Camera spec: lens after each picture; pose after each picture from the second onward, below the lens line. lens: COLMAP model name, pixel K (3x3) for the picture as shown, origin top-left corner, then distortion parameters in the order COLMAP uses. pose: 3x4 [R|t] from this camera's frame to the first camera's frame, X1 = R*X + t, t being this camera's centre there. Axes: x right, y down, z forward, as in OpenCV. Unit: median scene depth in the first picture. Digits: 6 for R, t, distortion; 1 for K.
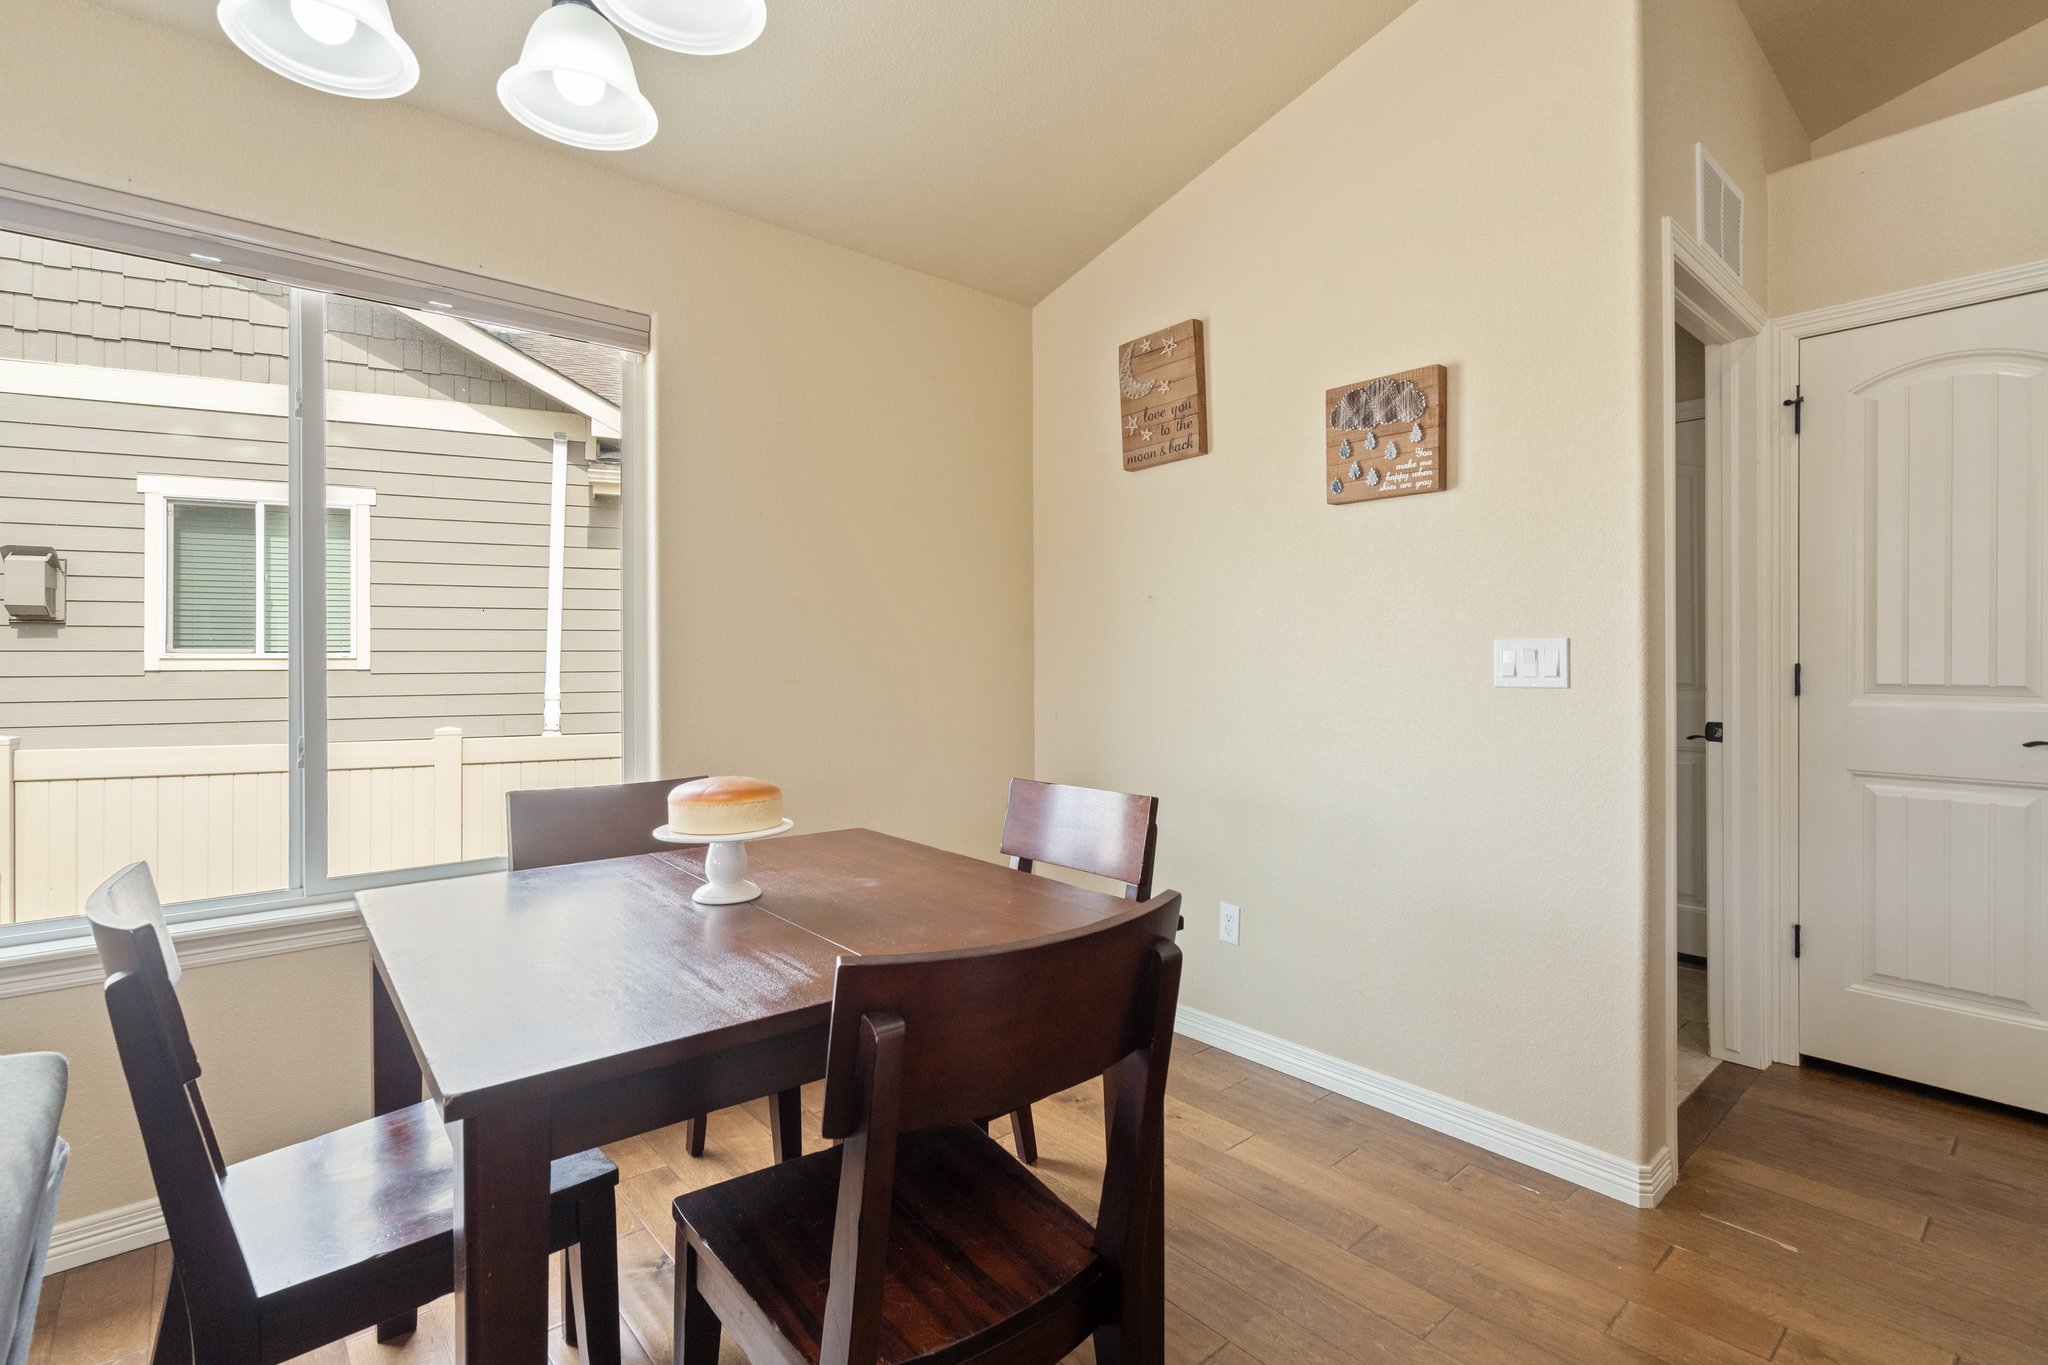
lens RADIAL K [[956.0, 0, 1016.9], [0, 956.0, 663.2], [0, 0, 1]] dist [-0.001419, 0.000122]
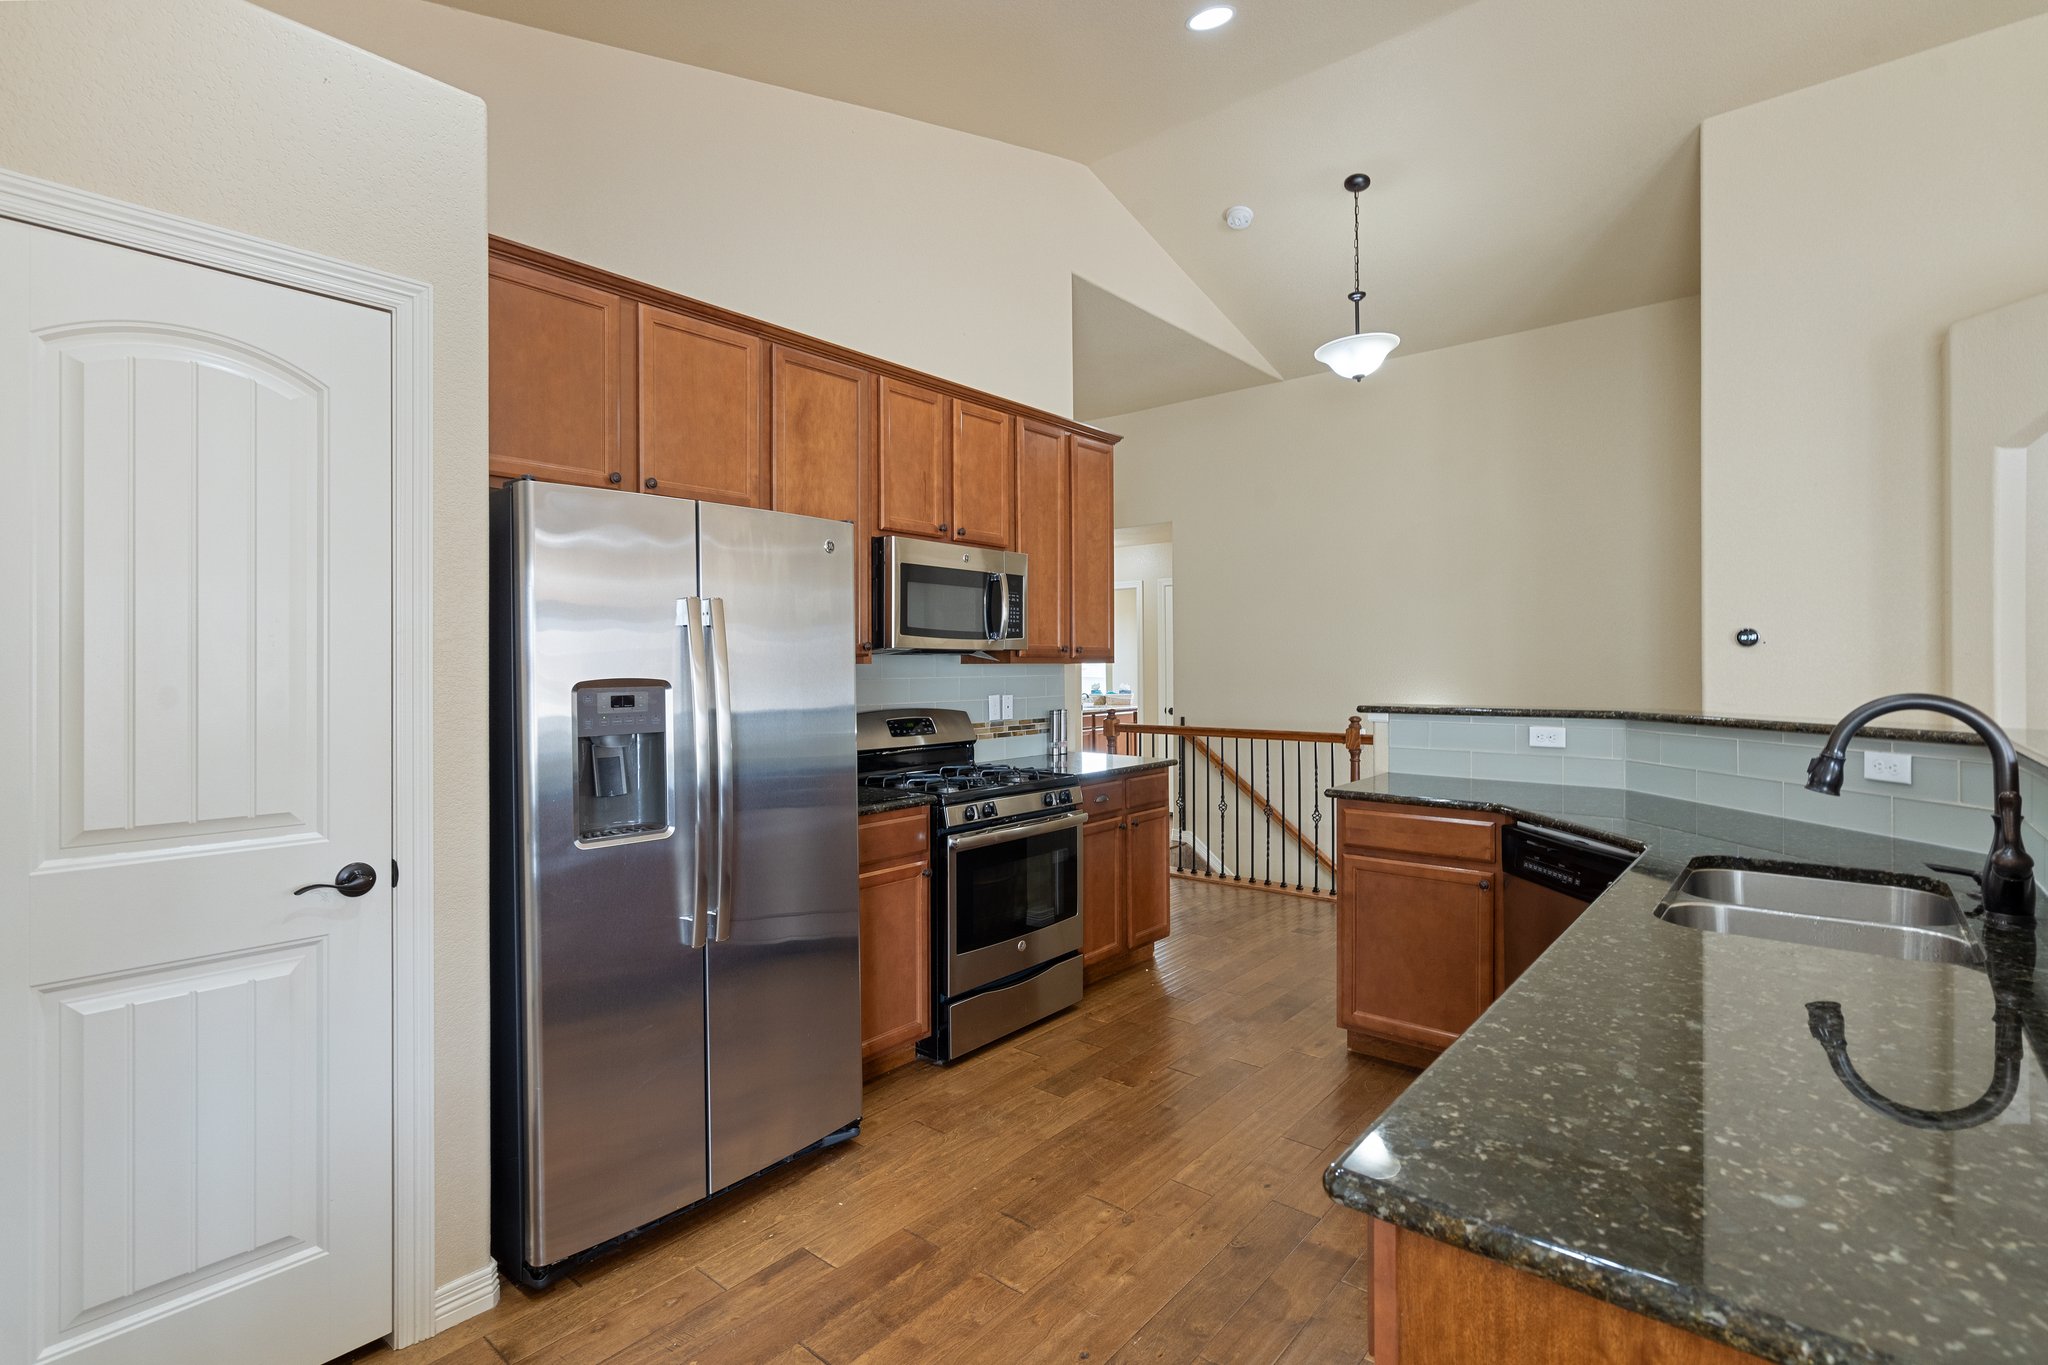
lens RADIAL K [[956.0, 0, 1016.9], [0, 956.0, 663.2], [0, 0, 1]] dist [-0.001419, 0.000122]
pose [[-0.147859, 0.011685, 0.988939, 0.215316], [0.010309, 0.999894, -0.010273, -0.071972], [-0.988955, 0.008676, -0.147964, 0.507157]]
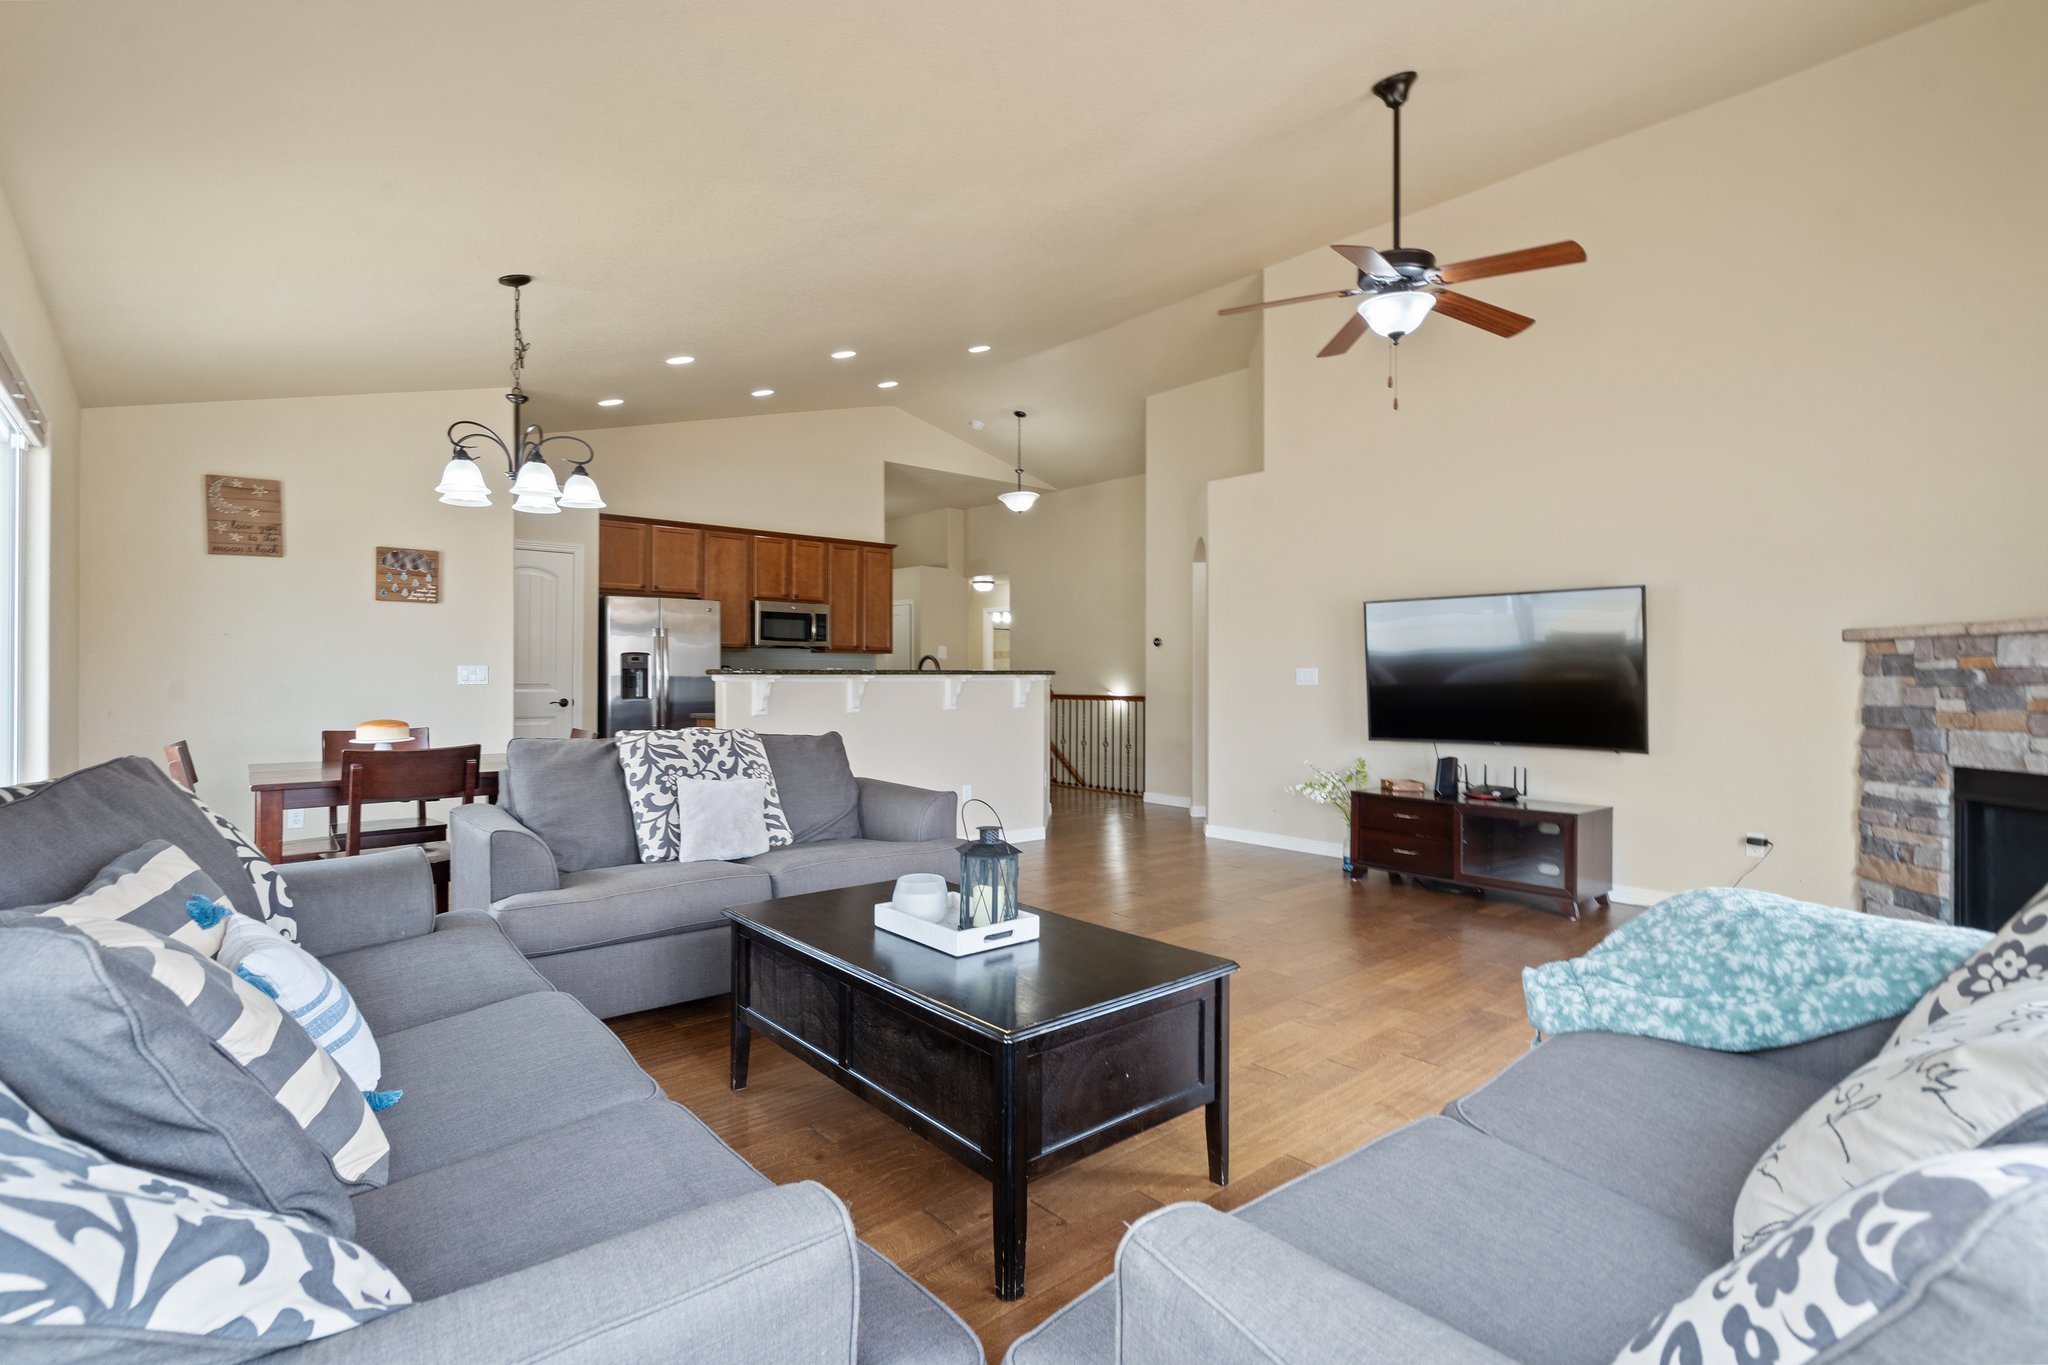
lens RADIAL K [[955.5, 0, 1014.3], [0, 955.5, 677.1], [0, 0, 1]] dist [-0.000153, 0.000050]
pose [[-0.000238, 0.004540, 0.999990, -1.759980], [0.002435, 0.999987, -0.004540, 0.018517], [-0.999997, 0.002433, -0.000249, -0.407984]]
